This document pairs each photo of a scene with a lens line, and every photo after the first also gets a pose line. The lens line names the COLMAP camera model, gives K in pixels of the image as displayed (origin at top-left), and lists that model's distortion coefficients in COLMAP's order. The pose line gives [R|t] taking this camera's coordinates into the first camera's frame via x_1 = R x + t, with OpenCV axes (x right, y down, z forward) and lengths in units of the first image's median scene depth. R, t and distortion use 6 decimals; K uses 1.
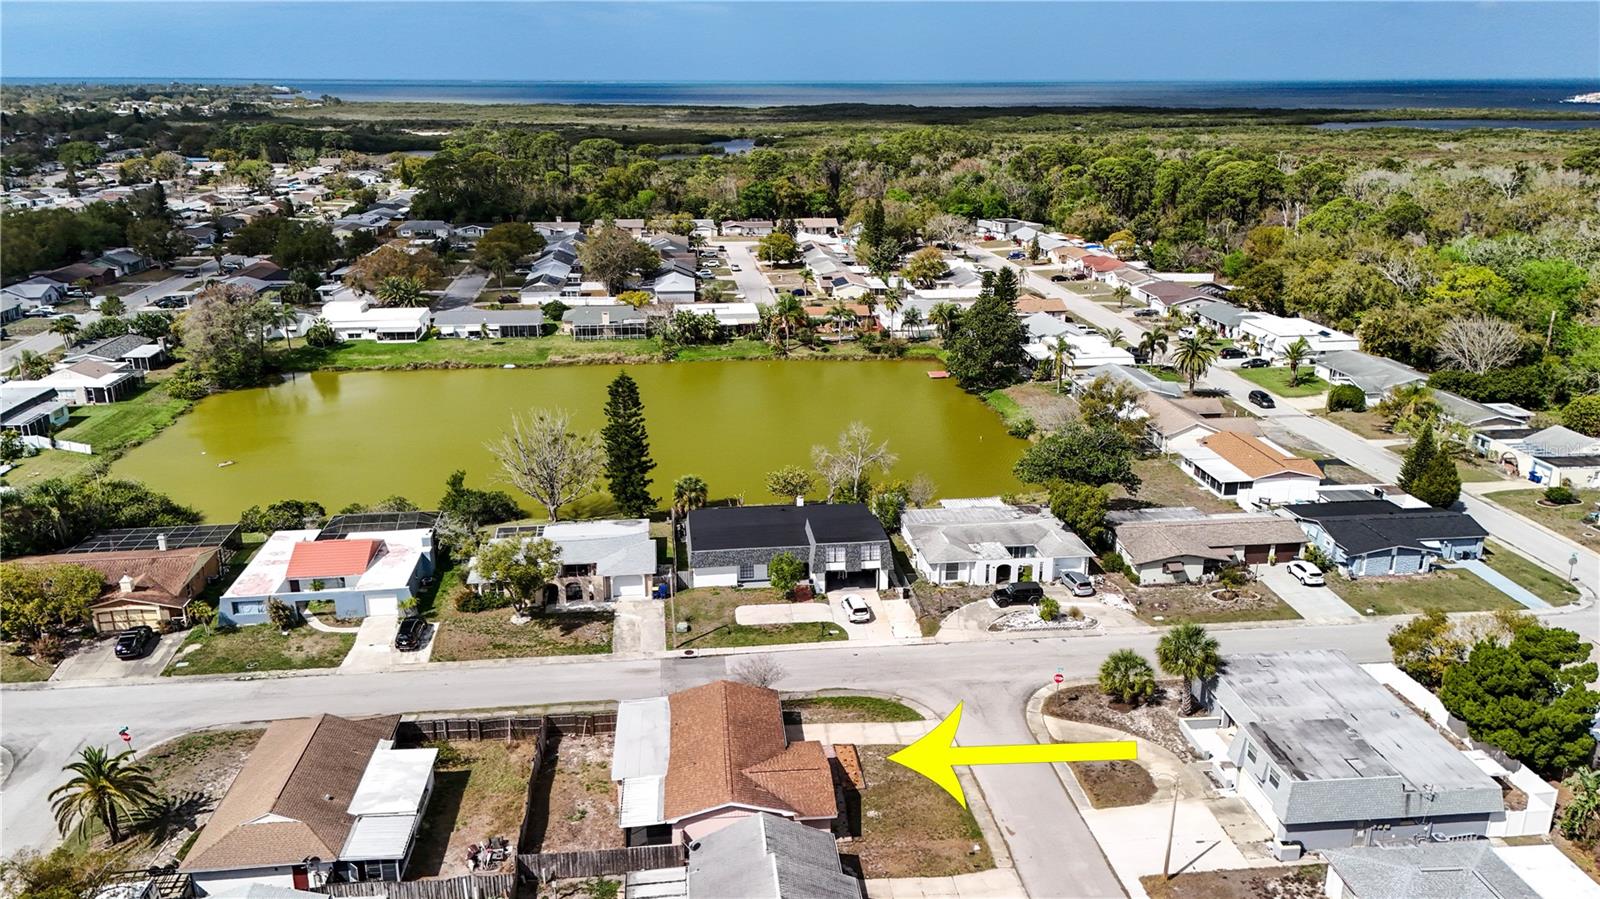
lens RADIAL K [[1180.5, 0, 800.0], [0, 1180.5, 449.5], [0, 0, 1]] dist [0.120387, -0.143866]
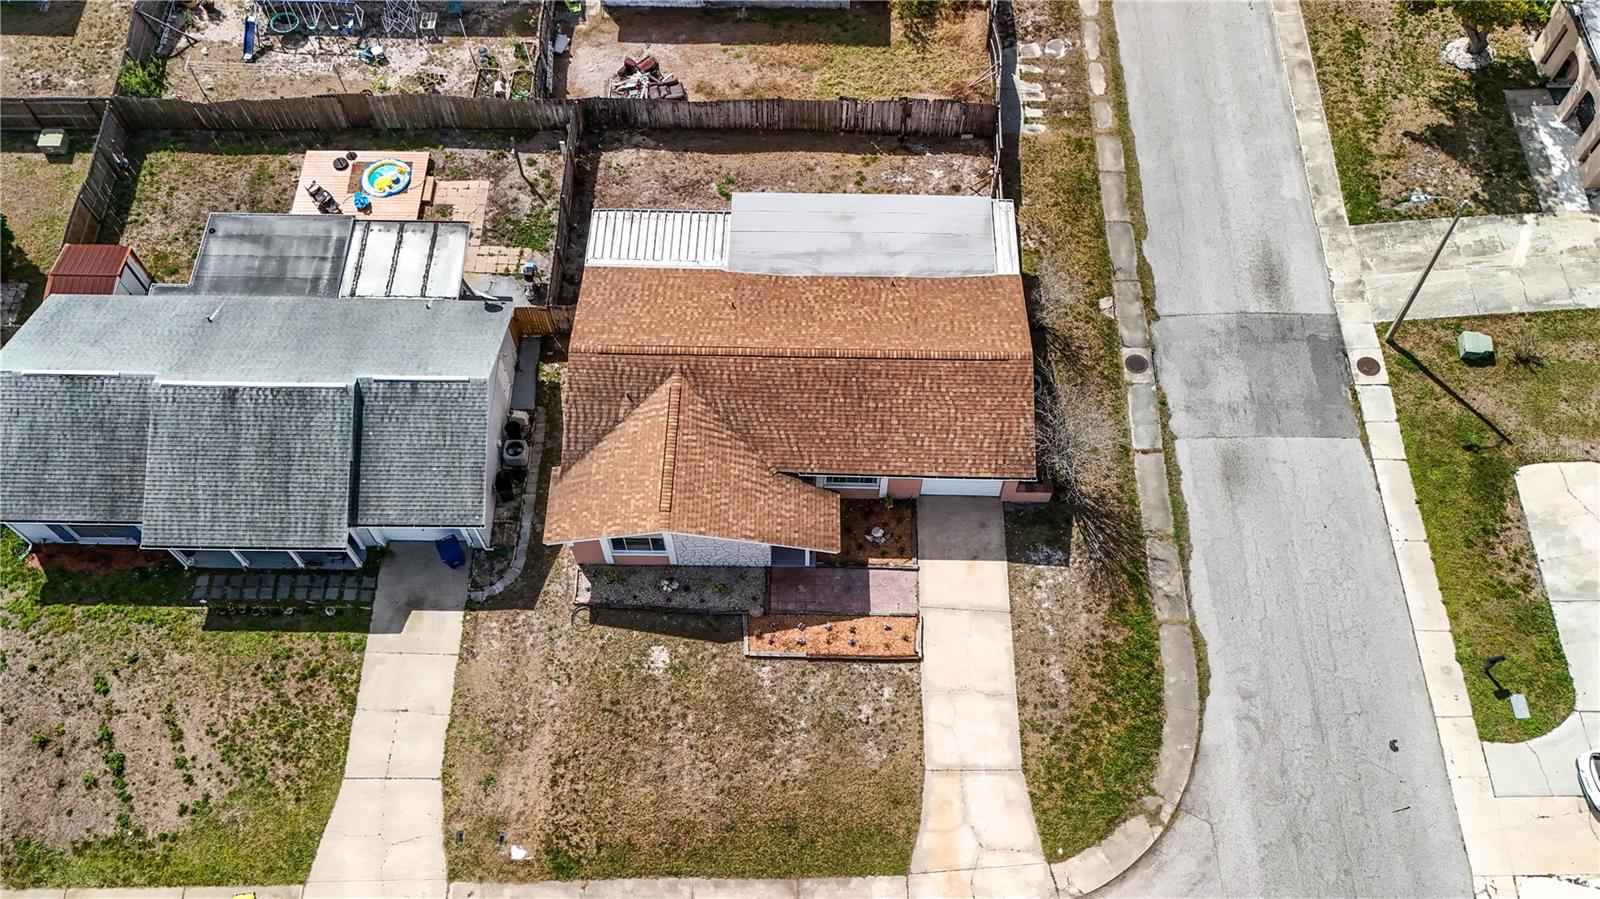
lens RADIAL K [[1180.5, 0, 800.0], [0, 1180.5, 449.5], [0, 0, 1]] dist [0.120387, -0.143866]
pose [[-0.121095, 0.876087, -0.466699, 0.142118], [-0.286047, 0.419417, 0.861549, -0.116762], [0.950533, 0.237827, 0.199813, 0.640198]]
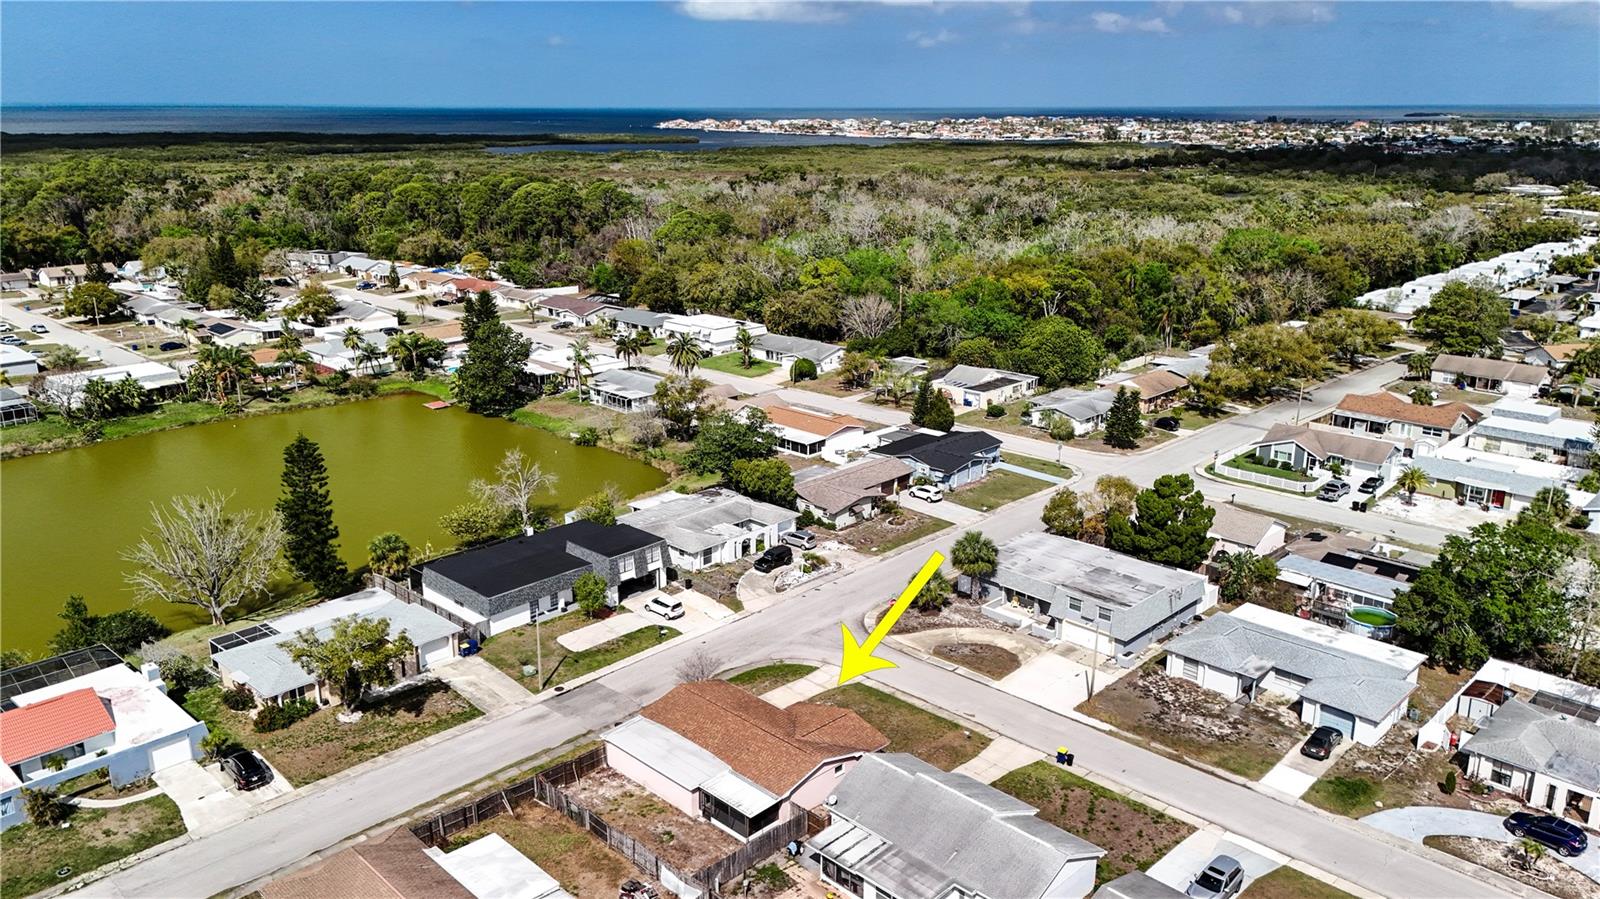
lens RADIAL K [[1180.5, 0, 800.0], [0, 1180.5, 449.5], [0, 0, 1]] dist [0.120387, -0.143866]
pose [[0.776068, -0.177859, 0.605049, -0.441673], [0.189856, 0.980790, 0.044791, -0.025988], [-0.601392, 0.080112, 0.794927, 0.070916]]
